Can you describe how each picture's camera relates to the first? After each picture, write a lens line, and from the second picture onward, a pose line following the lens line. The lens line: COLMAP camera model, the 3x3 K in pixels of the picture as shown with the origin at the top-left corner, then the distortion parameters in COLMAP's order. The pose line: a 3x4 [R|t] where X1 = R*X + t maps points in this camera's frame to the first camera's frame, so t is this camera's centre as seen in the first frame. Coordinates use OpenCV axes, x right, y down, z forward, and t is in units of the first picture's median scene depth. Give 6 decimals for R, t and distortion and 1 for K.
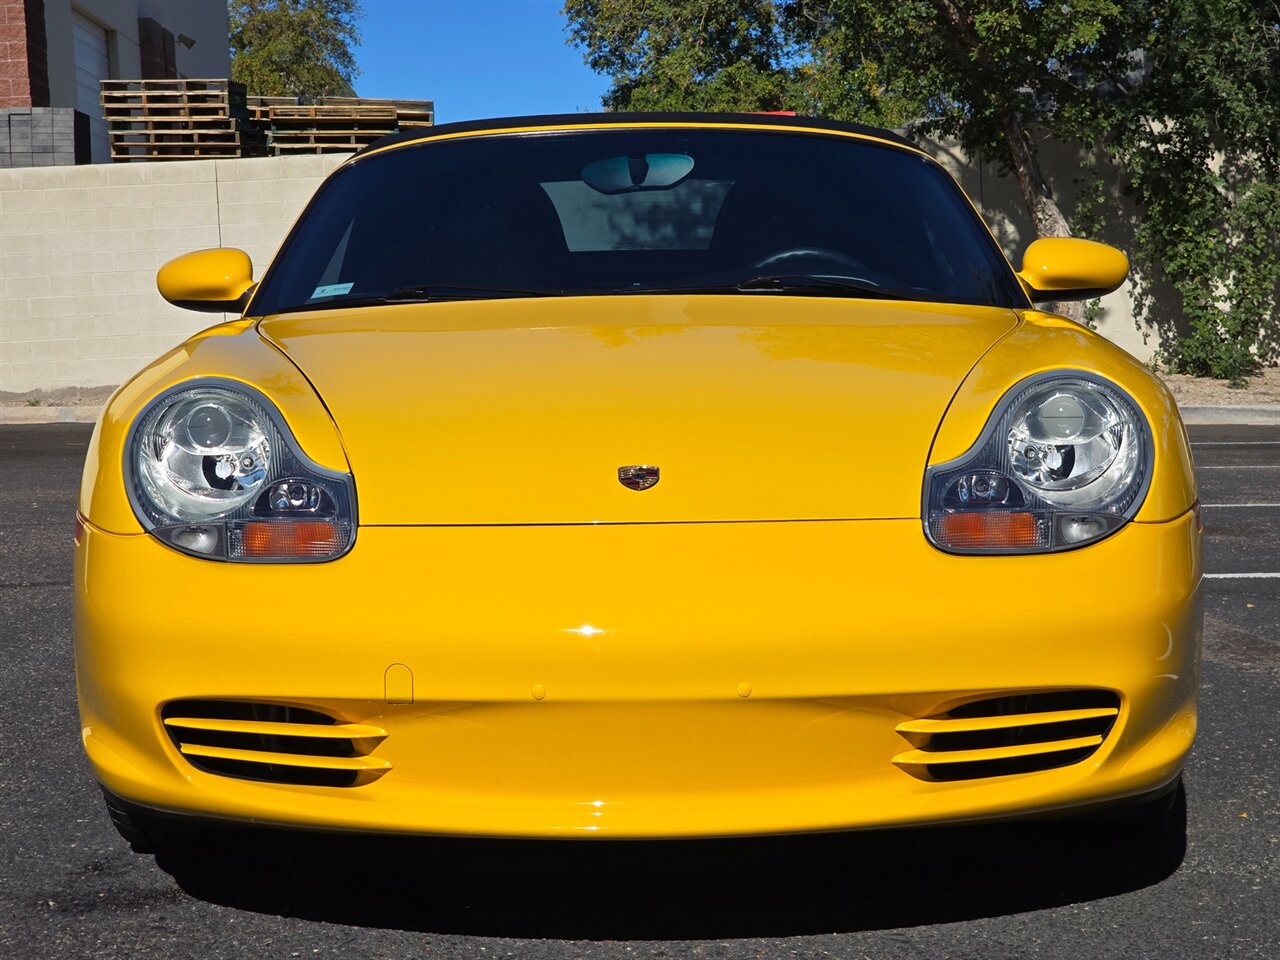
lens RADIAL K [[2517.4, 0, 659.0], [0, 2517.4, 508.4], [0, 0, 1]] dist [0.029726, 0.058764]
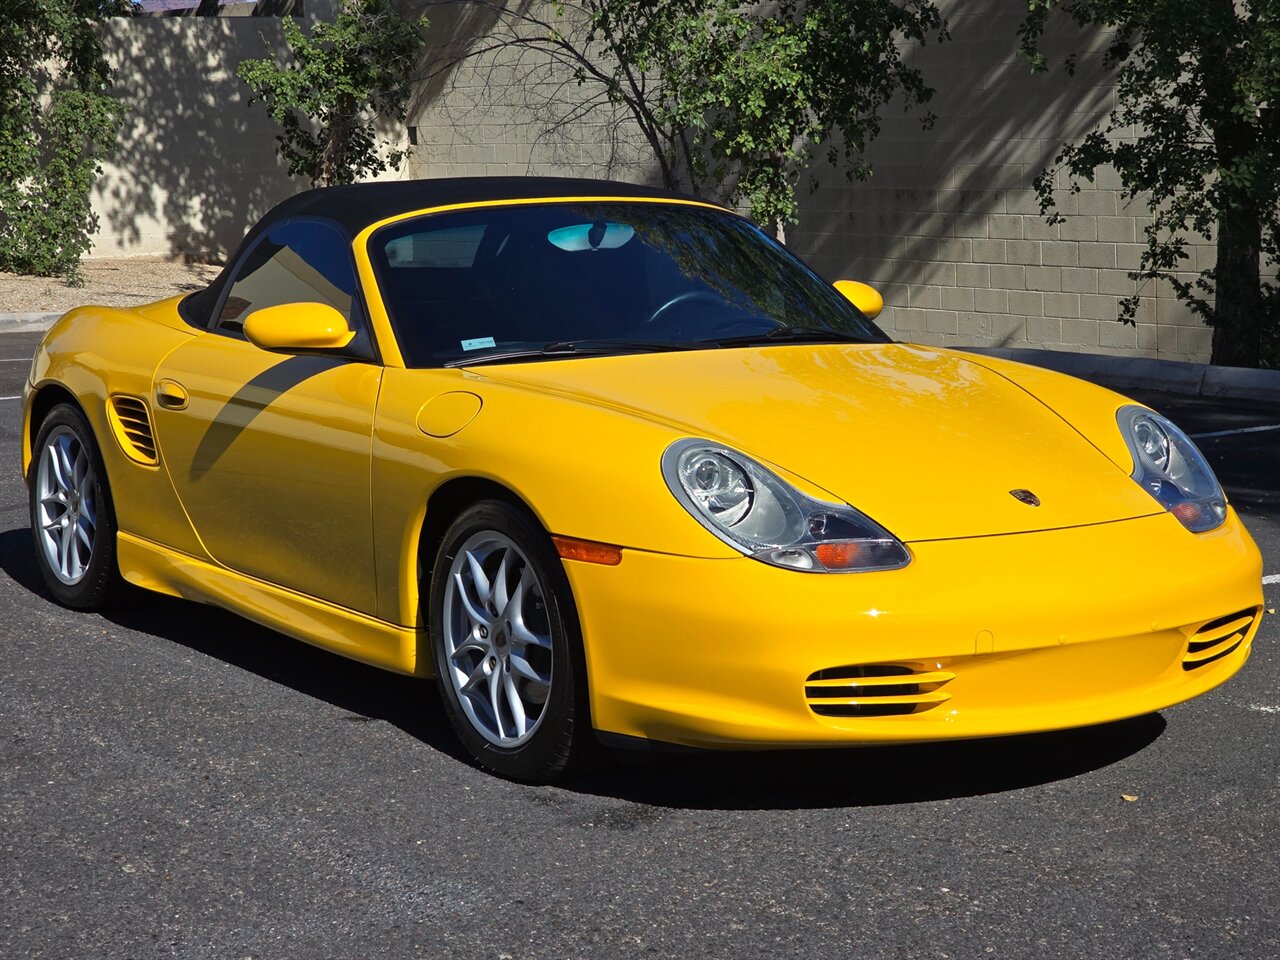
lens RADIAL K [[2517.8, 0, 643.2], [0, 2517.8, 506.3], [0, 0, 1]] dist [0.004333, 0.295668]
pose [[0.835688, -0.068170, 0.544957, -0.967578], [0.037335, 0.997023, 0.067467, -0.110544], [-0.547934, -0.036035, 0.835745, -0.162854]]
